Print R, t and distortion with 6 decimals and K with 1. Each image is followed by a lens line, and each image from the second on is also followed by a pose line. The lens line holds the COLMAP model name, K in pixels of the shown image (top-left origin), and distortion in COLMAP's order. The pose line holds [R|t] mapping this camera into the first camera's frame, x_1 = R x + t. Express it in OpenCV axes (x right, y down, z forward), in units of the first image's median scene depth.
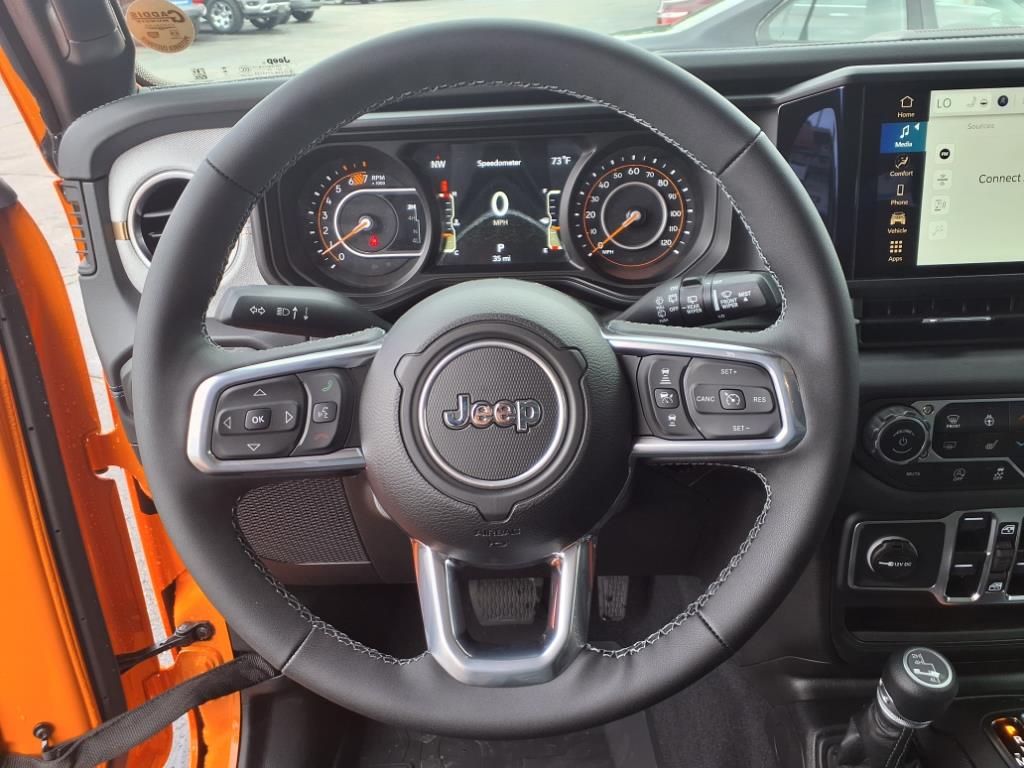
lens RADIAL K [[855.3, 0, 539.3], [0, 855.3, 422.6], [0, 0, 1]] dist [0.064623, -0.119889]
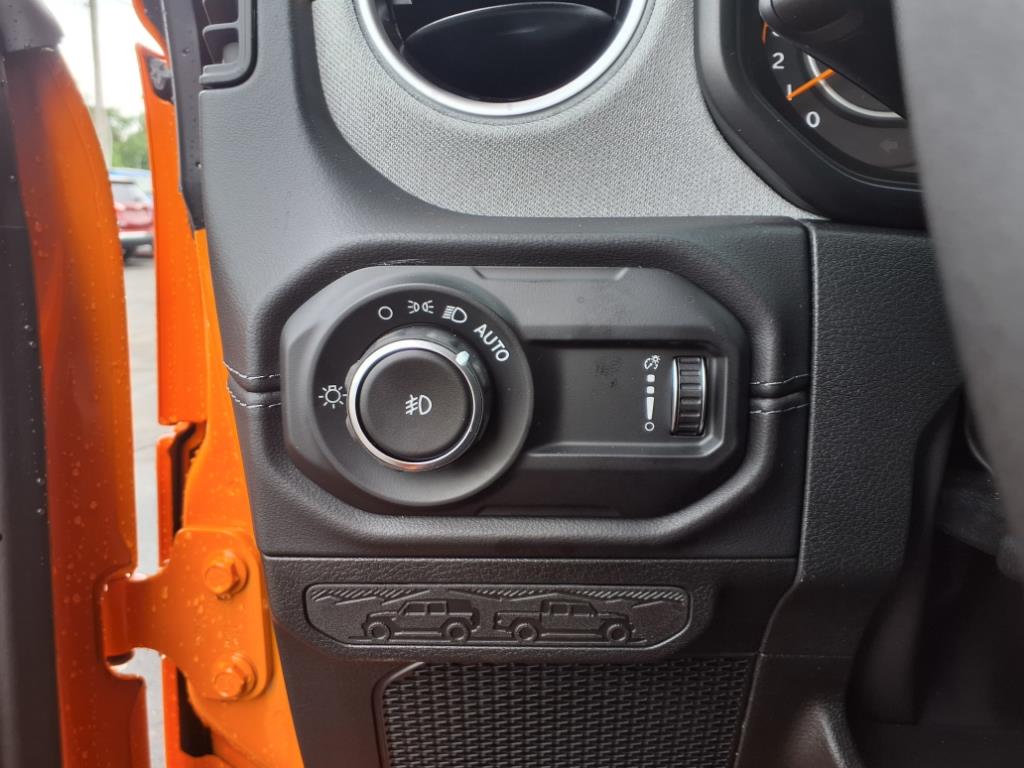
lens RADIAL K [[904.0, 0, 512.0], [0, 904.0, 384.0], [0, 0, 1]] dist [0.077438, -0.145795]
pose [[0.998684, 0.029404, -0.042021, -0.373050], [-0.039972, 0.959597, -0.278526, 0.058420], [0.032134, 0.279839, 0.959509, 0.650333]]
